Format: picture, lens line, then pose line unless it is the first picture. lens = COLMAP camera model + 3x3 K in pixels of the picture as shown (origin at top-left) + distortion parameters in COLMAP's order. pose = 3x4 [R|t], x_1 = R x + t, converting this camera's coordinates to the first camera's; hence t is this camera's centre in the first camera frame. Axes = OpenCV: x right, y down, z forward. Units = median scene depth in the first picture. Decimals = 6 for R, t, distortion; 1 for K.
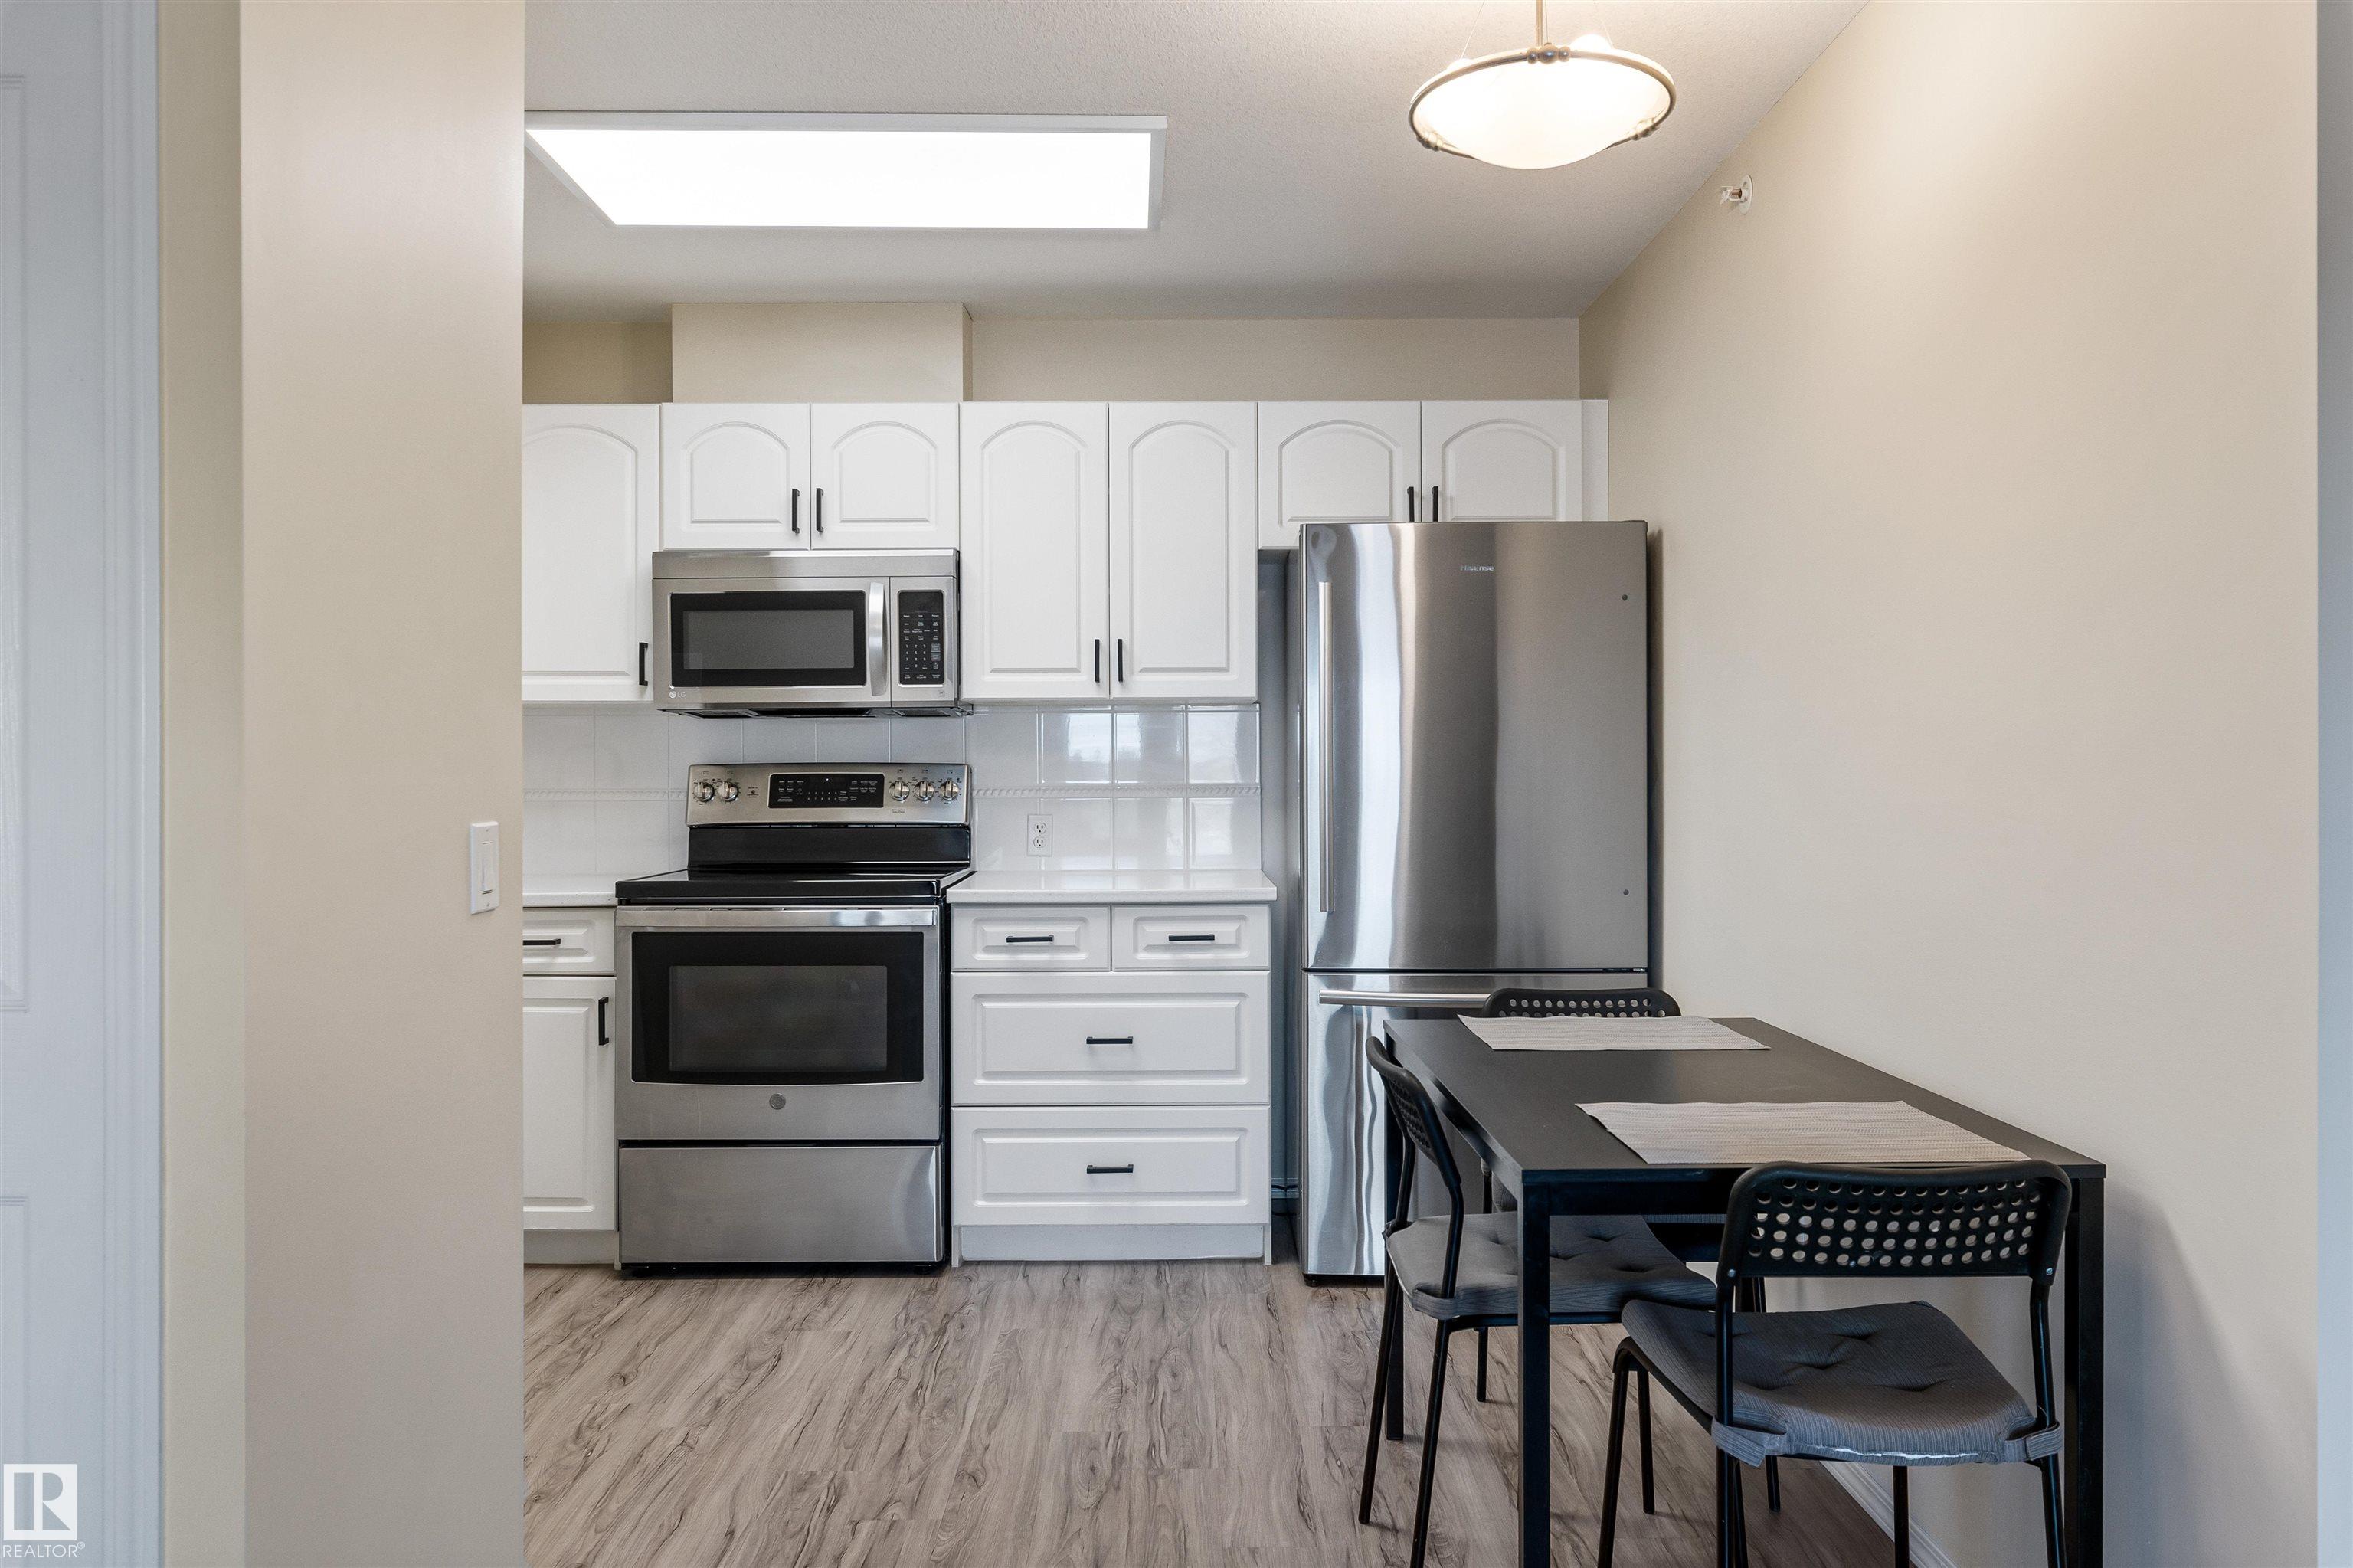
lens RADIAL K [[1633.4, 0, 1176.5], [0, 1633.4, 784.0], [0, 0, 1]] dist [-0.001316, 0.000128]
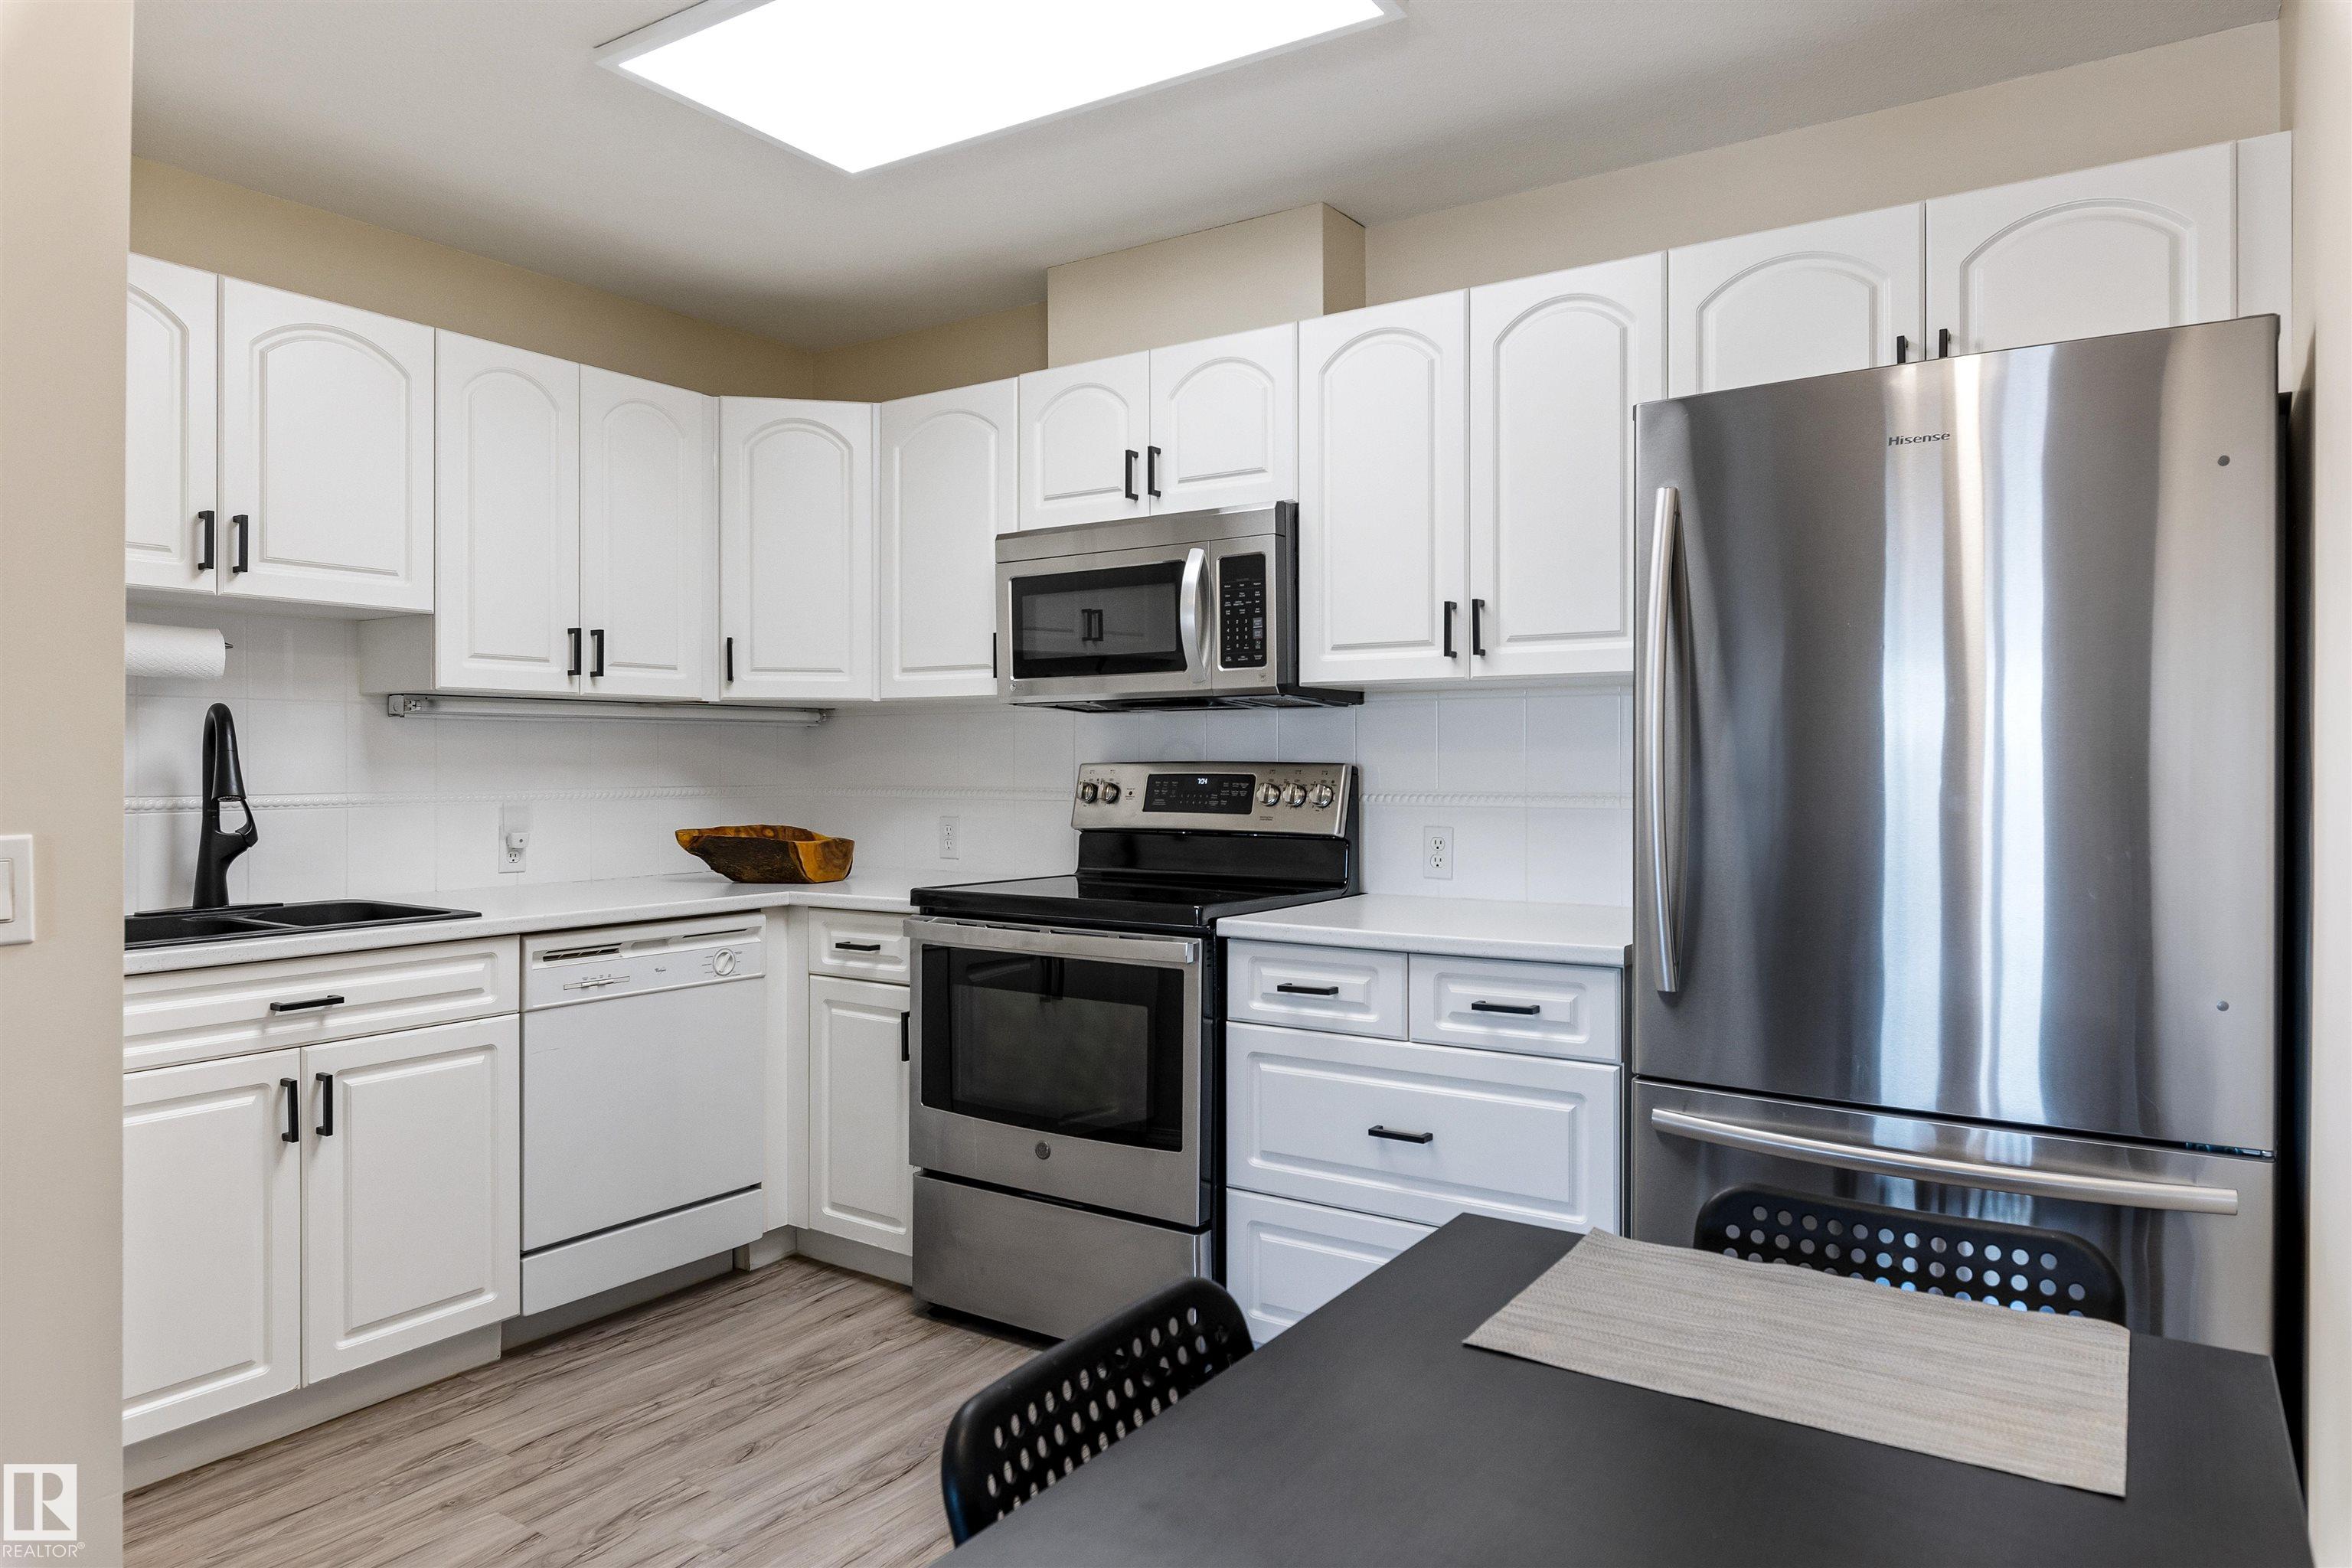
lens RADIAL K [[1466.2, 0, 1176.0], [0, 1466.2, 784.0], [0, 0, 1]] dist [0.001025, 0.000343]
pose [[0.831551, 0.011978, -0.555320, 0.230298], [-0.010059, 0.999928, 0.006505, -0.006340], [0.555358, 0.000177, 0.831611, 0.362336]]
